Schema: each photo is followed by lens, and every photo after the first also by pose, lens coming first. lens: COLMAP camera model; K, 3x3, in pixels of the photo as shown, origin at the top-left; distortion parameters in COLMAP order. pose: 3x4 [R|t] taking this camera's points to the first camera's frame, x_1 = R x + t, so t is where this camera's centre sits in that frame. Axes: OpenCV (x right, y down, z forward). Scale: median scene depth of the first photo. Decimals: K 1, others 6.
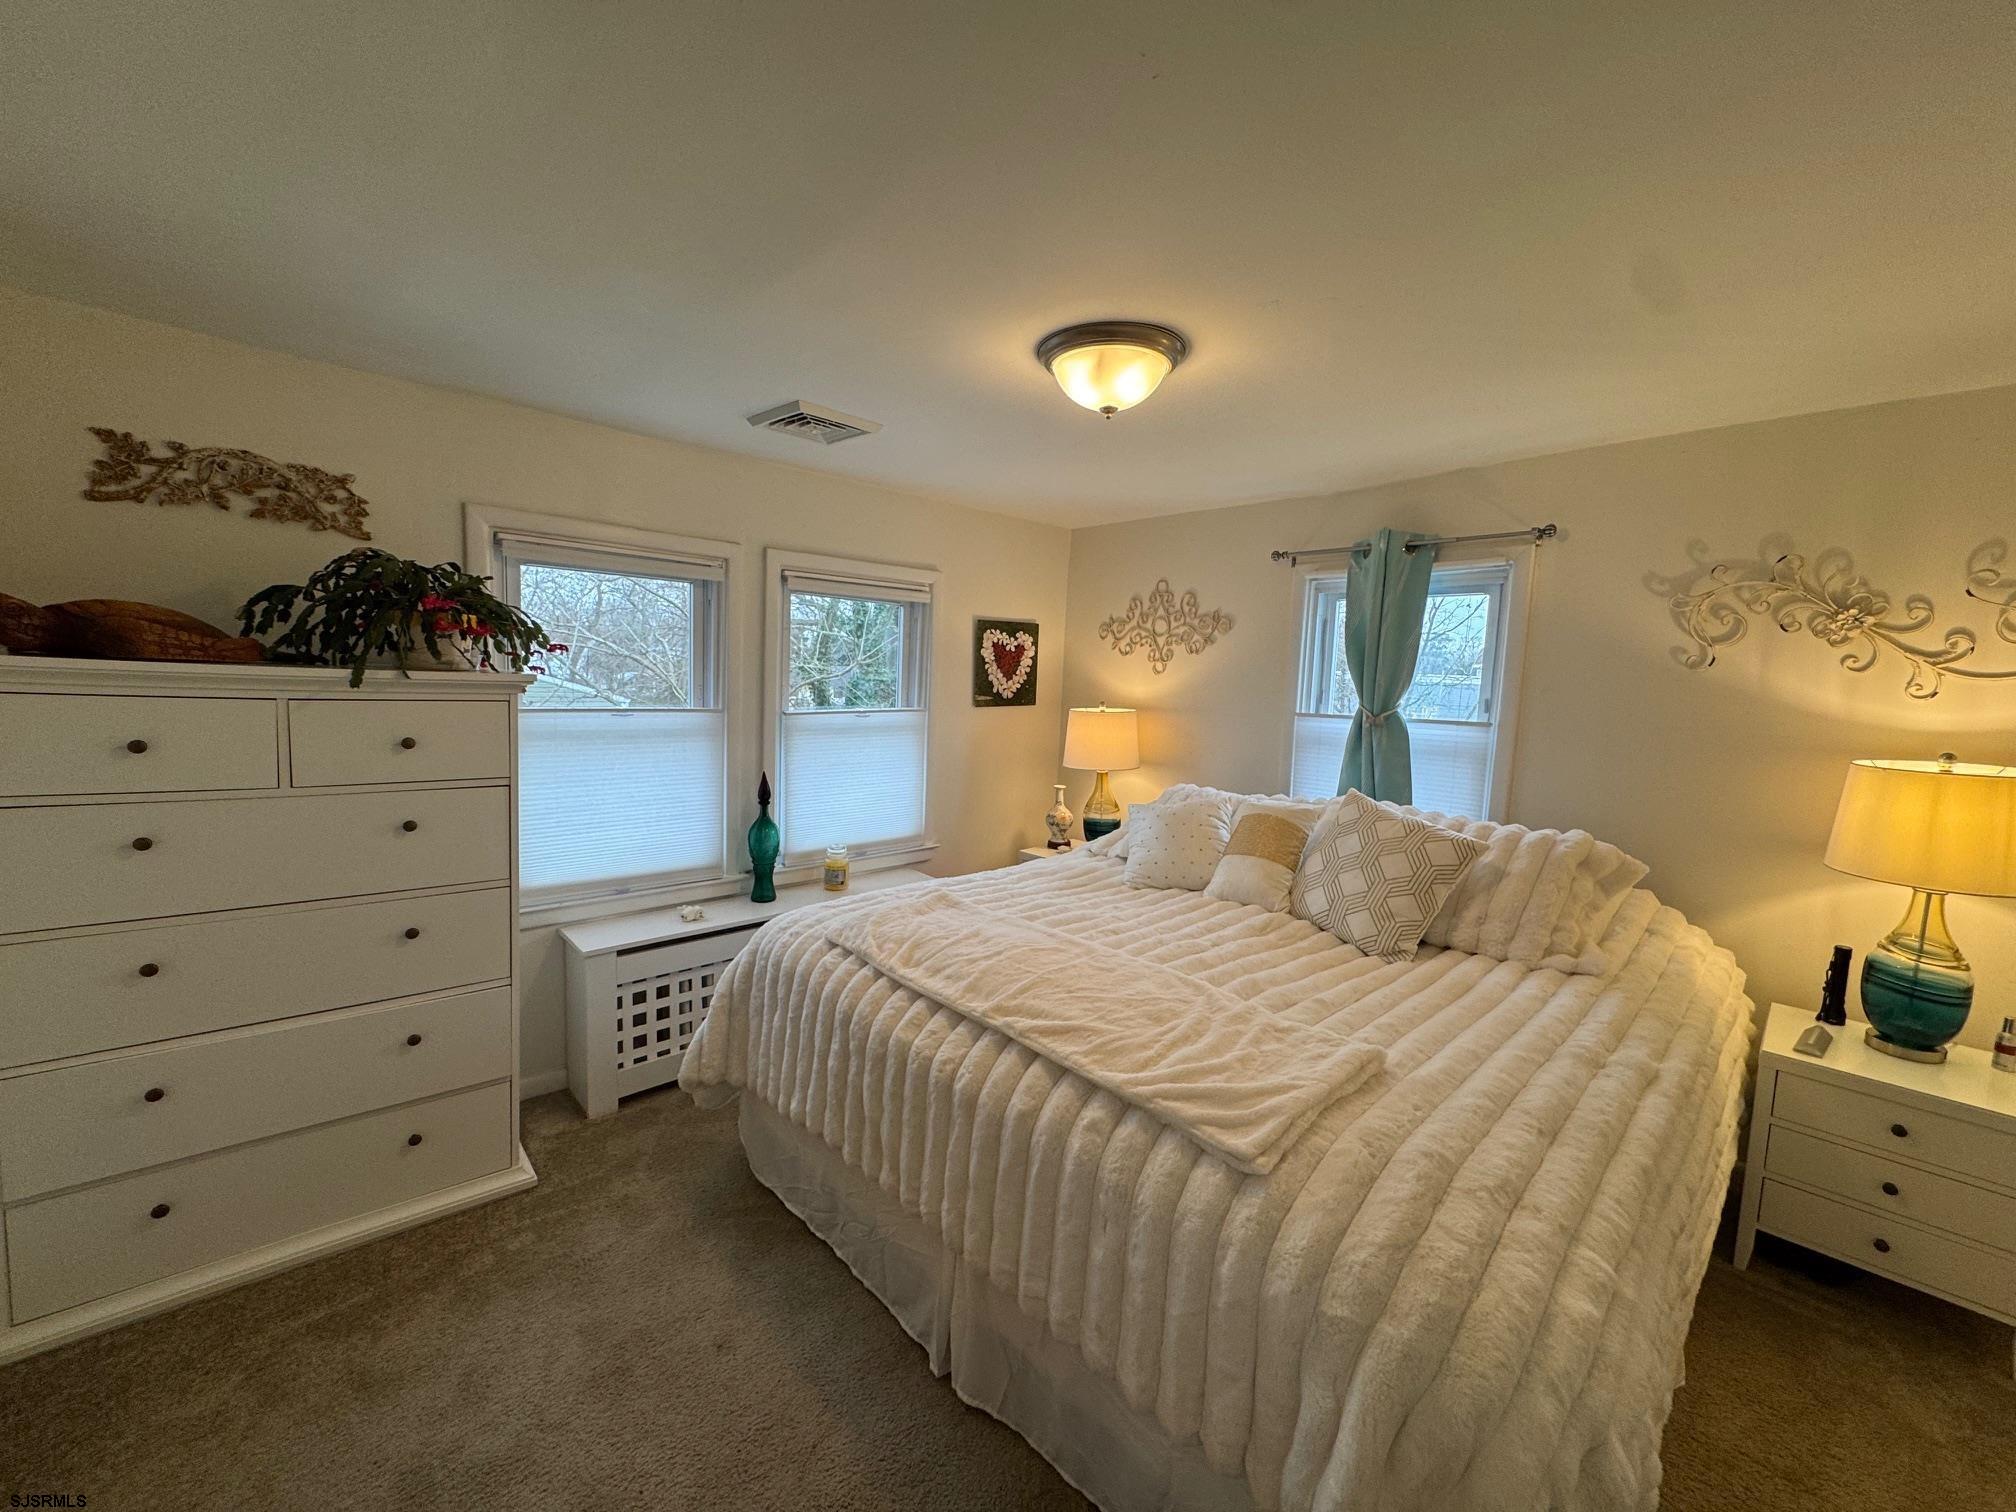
lens RADIAL K [[803.7, 0, 1007.0], [0, 803.7, 752.0], [0, 0, 1]] dist [-0.001475, 0.000364]
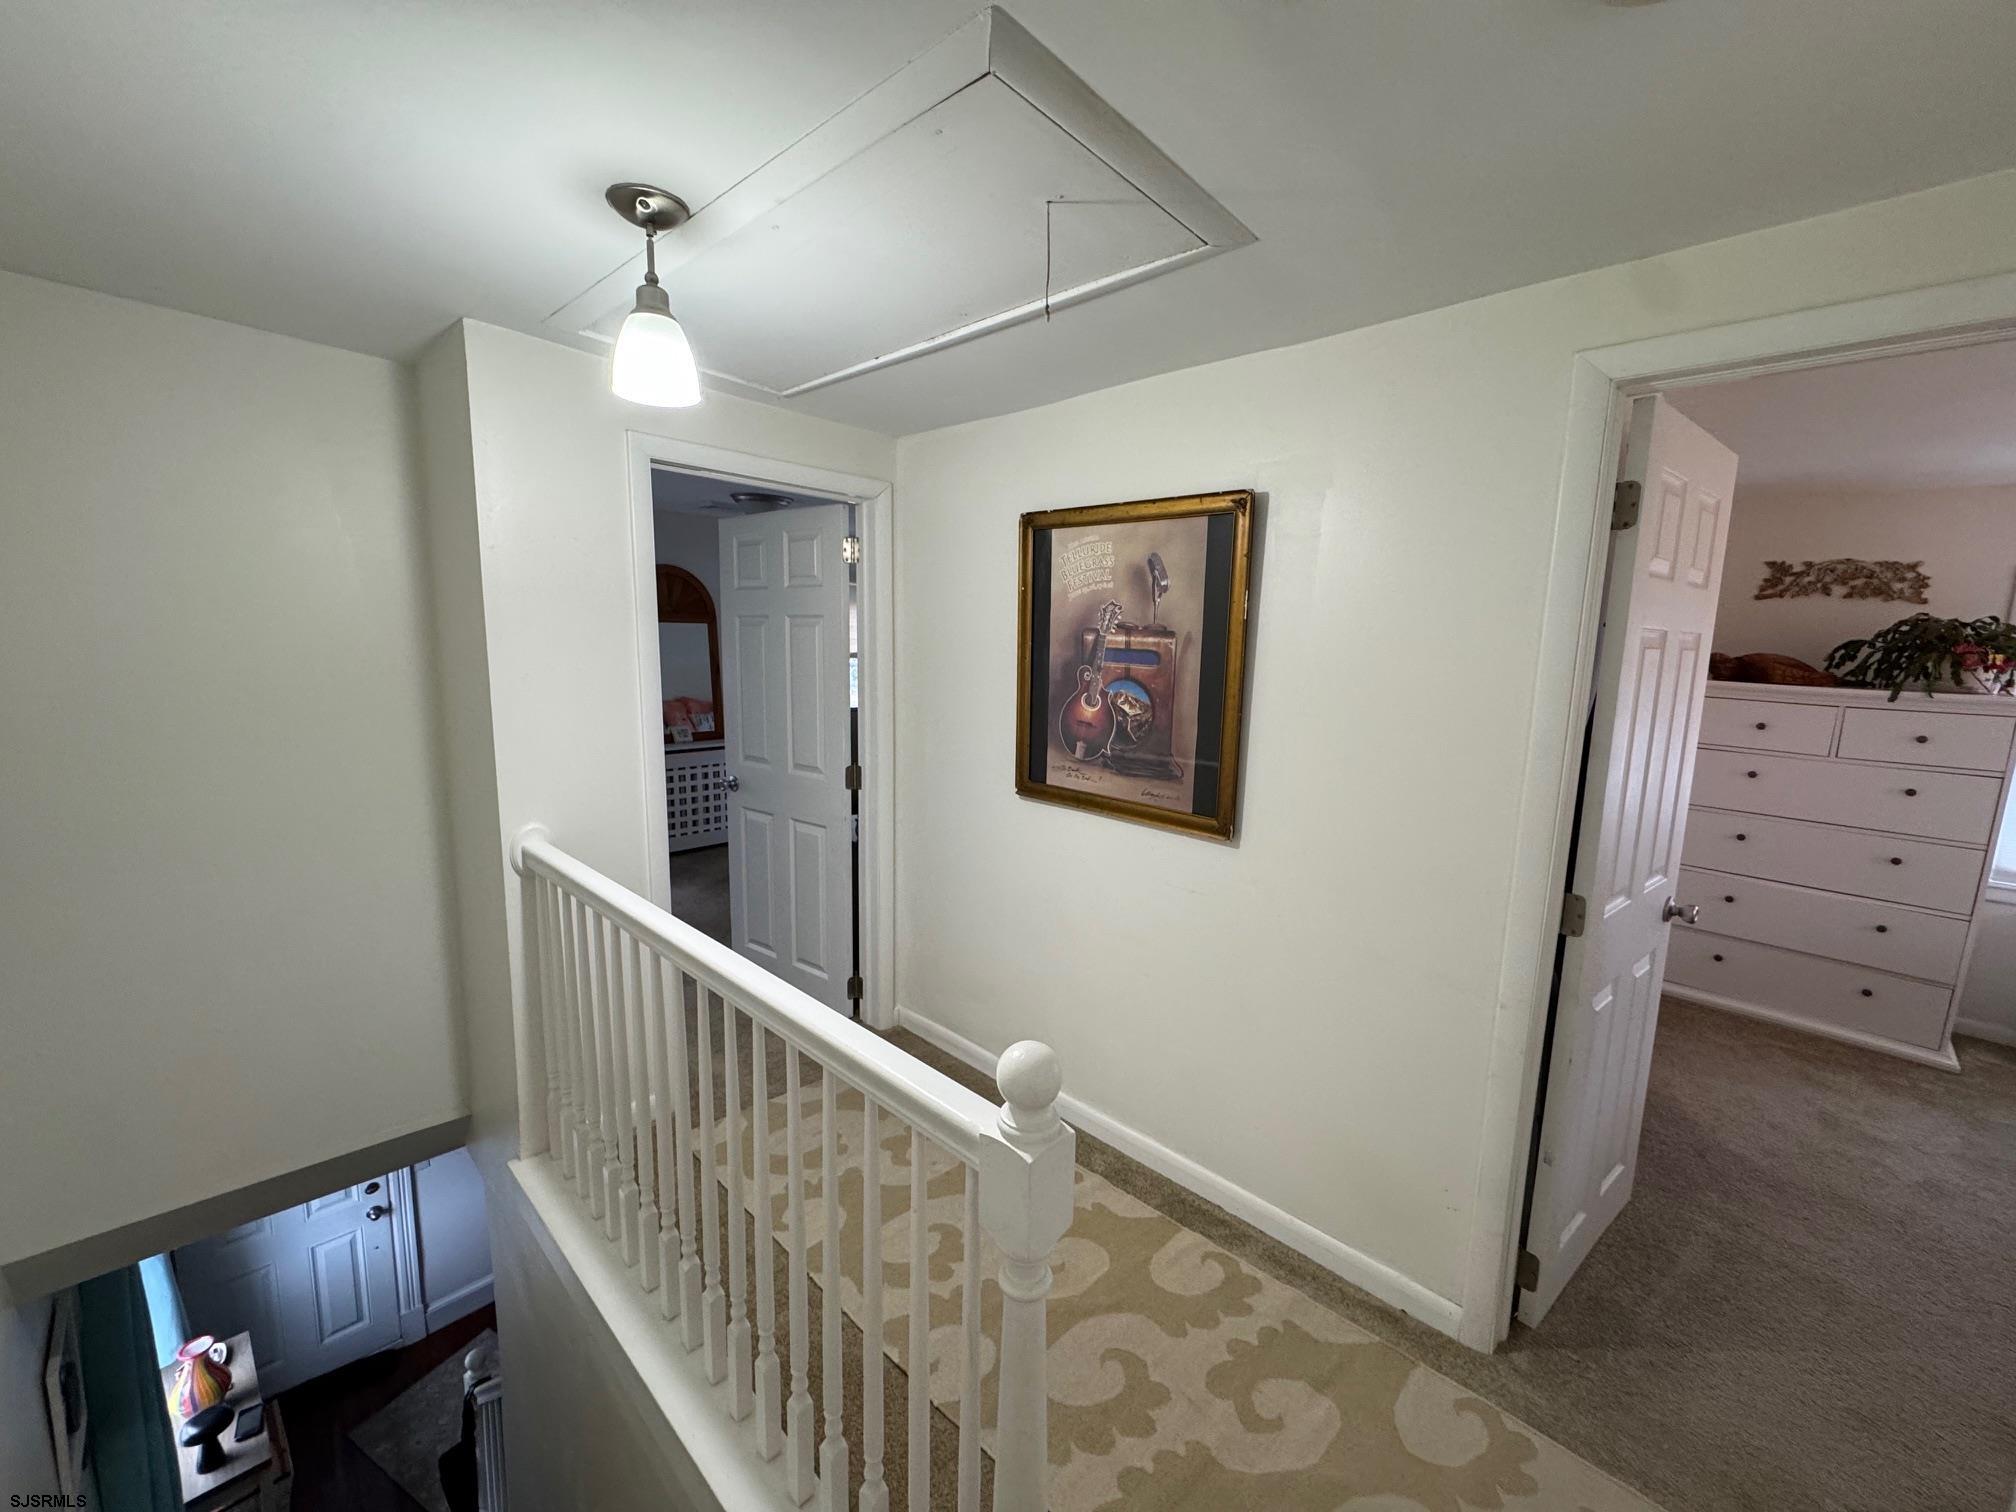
lens RADIAL K [[803.7, 0, 1011.2], [0, 803.7, 754.7], [0, 0, 1]] dist [-0.001475, 0.000364]
pose [[0.057544, 0.109281, -0.992344, 0.684921], [-0.122104, 0.987299, 0.101645, 0.074651], [0.990848, 0.115320, 0.070157, -0.836715]]
